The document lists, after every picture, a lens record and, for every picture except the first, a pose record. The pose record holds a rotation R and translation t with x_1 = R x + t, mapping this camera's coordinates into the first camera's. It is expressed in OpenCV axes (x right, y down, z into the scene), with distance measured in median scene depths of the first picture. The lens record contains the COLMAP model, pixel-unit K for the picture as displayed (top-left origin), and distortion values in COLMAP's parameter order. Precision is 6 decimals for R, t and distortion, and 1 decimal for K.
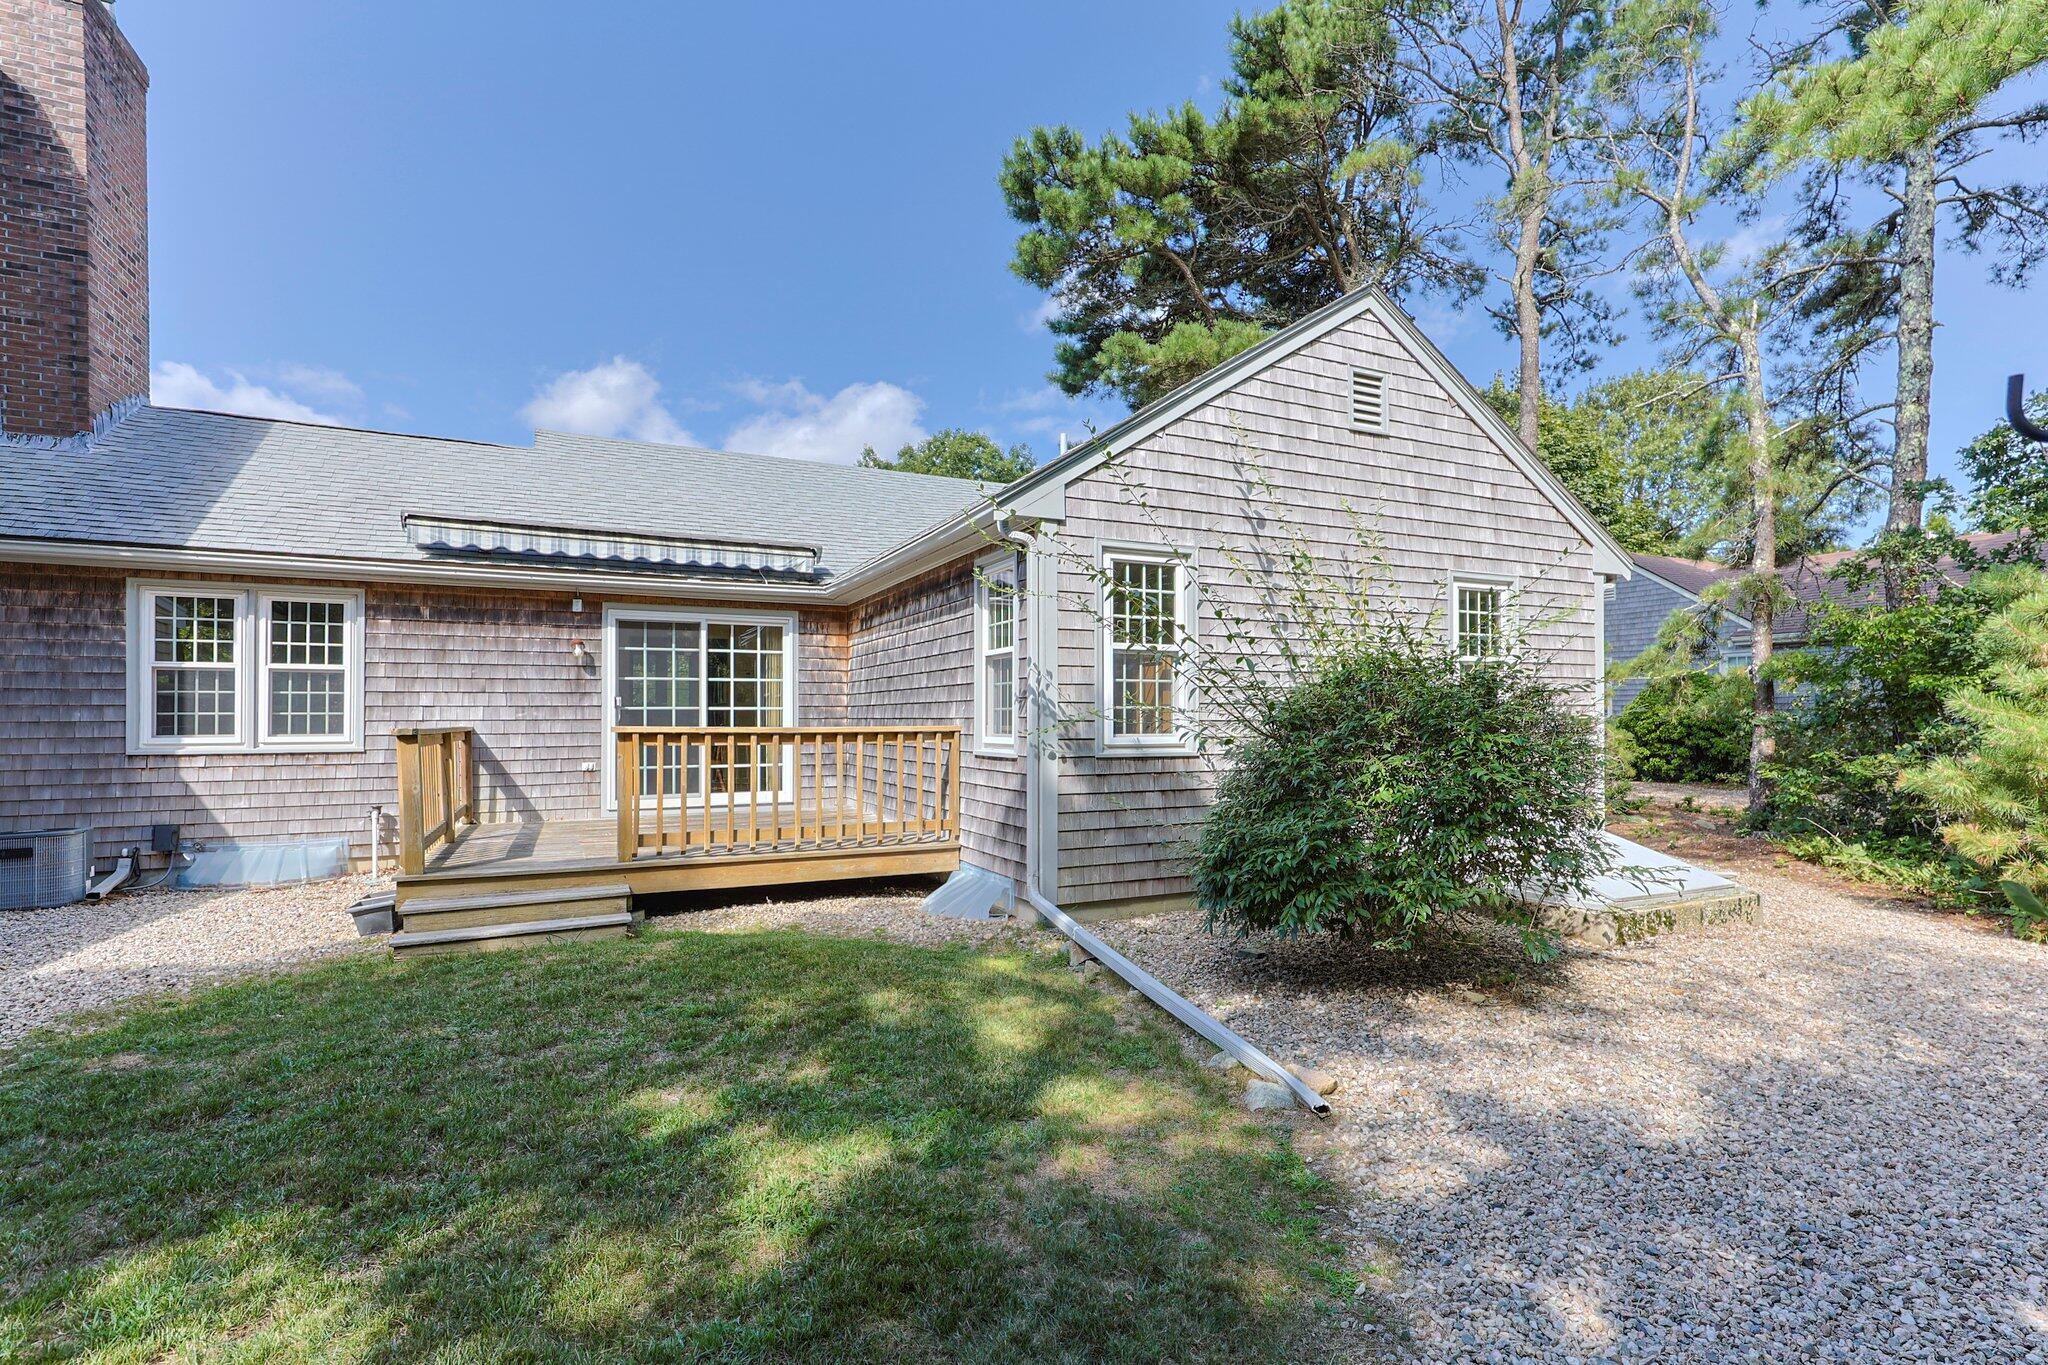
lens RADIAL K [[976.6, 0, 1025.5], [0, 976.6, 696.9], [0, 0, 1]] dist [0.021444, 0.001931]
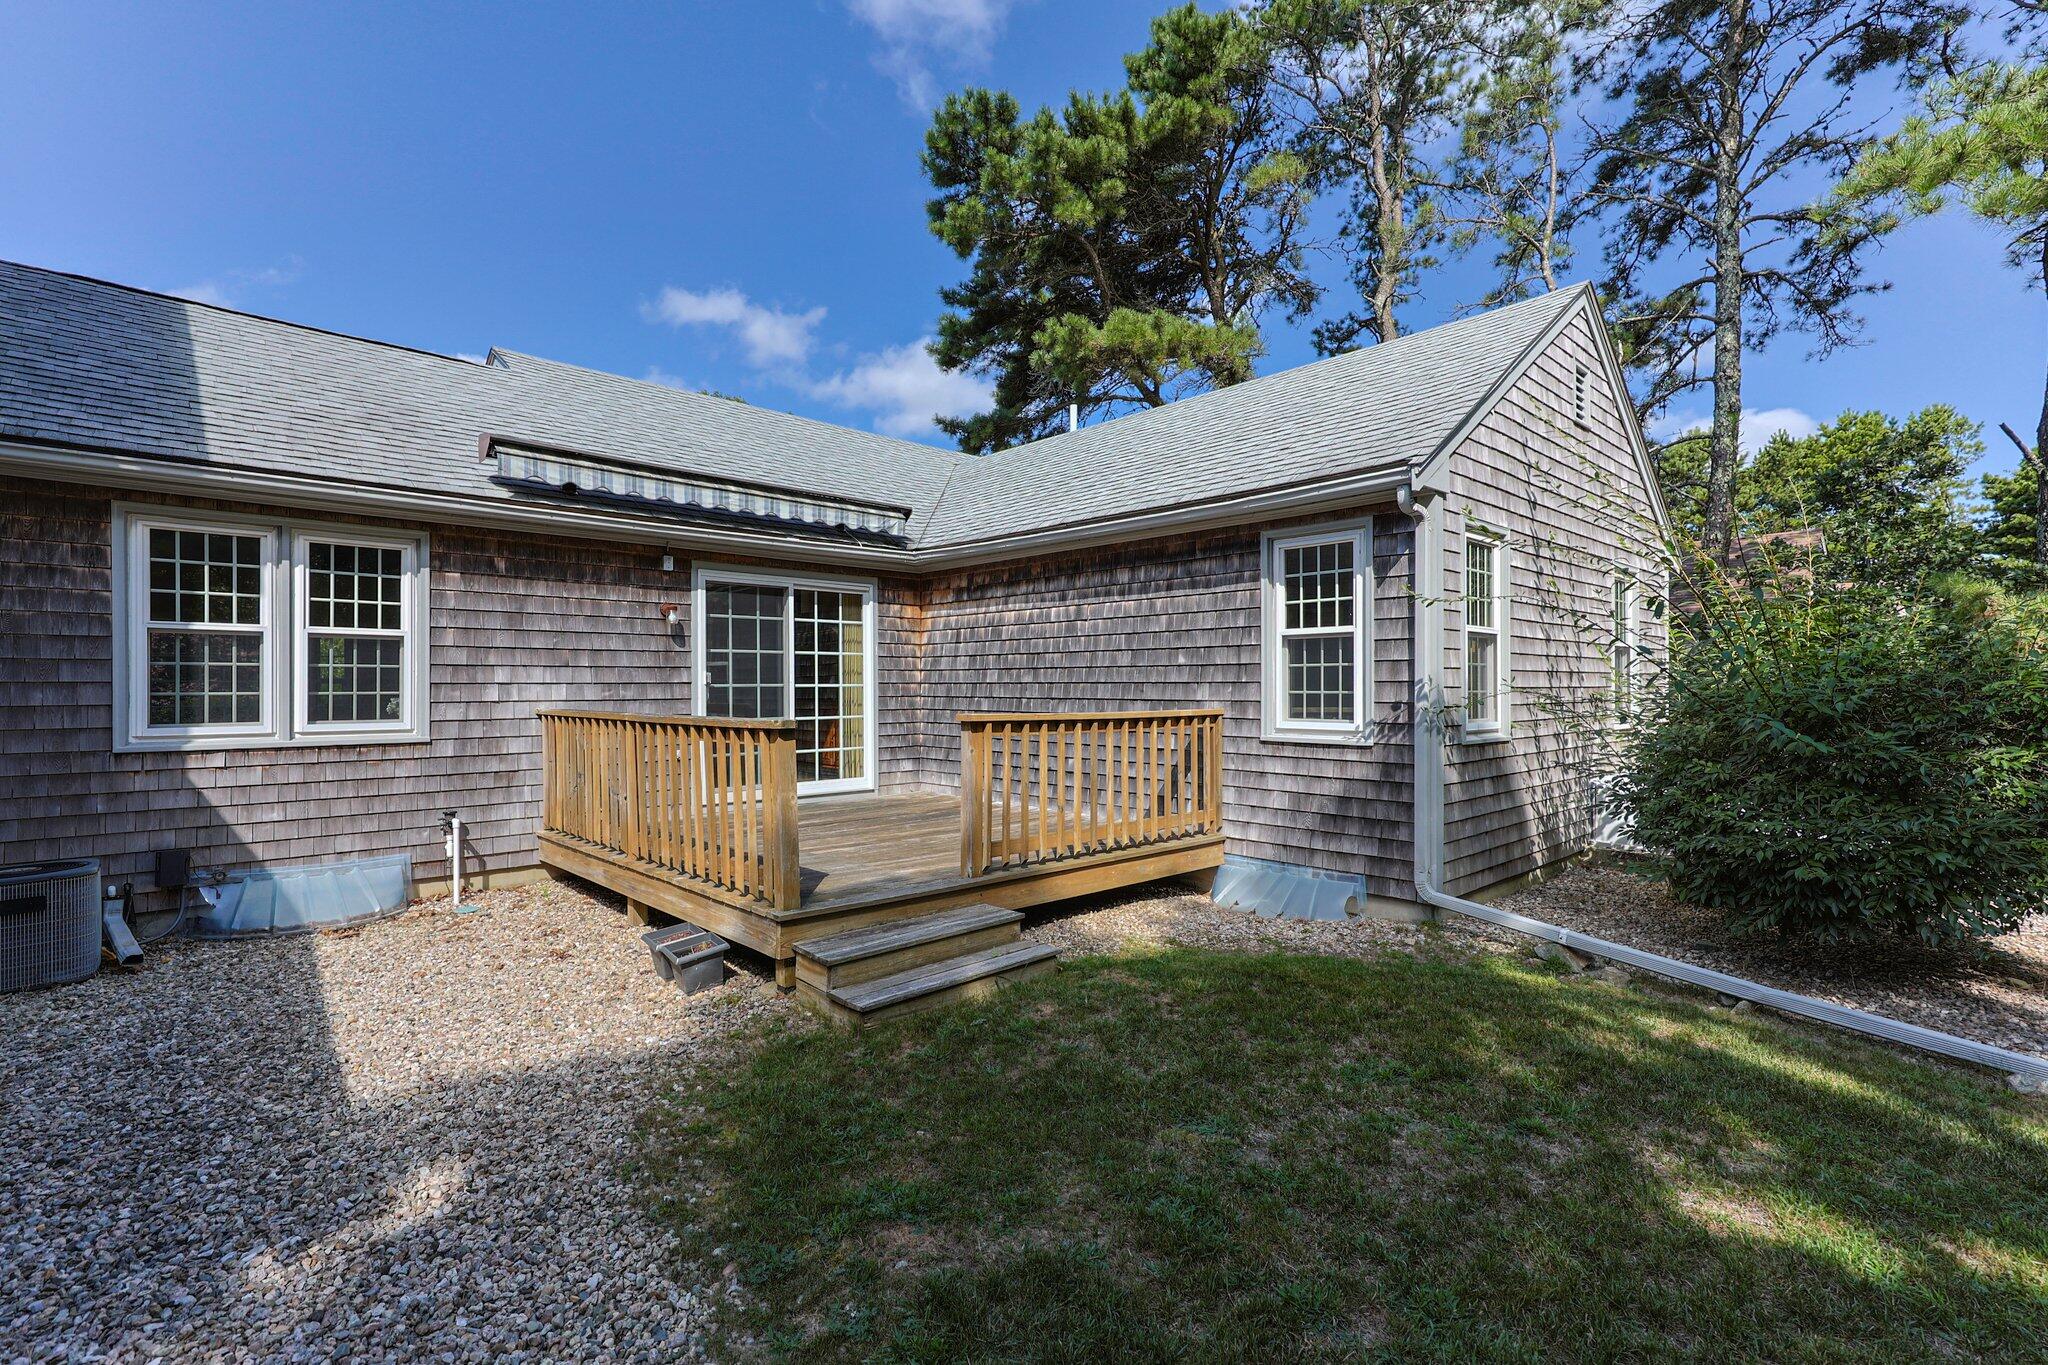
lens RADIAL K [[935.3, 0, 1021.3], [0, 935.3, 680.7], [0, 0, 1]] dist [0.027198, -0.000240]
pose [[0.964775, 0.004853, 0.263031, -0.421178], [-0.008653, 0.999874, 0.013290, -0.006863], [-0.262934, -0.015098, 0.964696, 0.161618]]
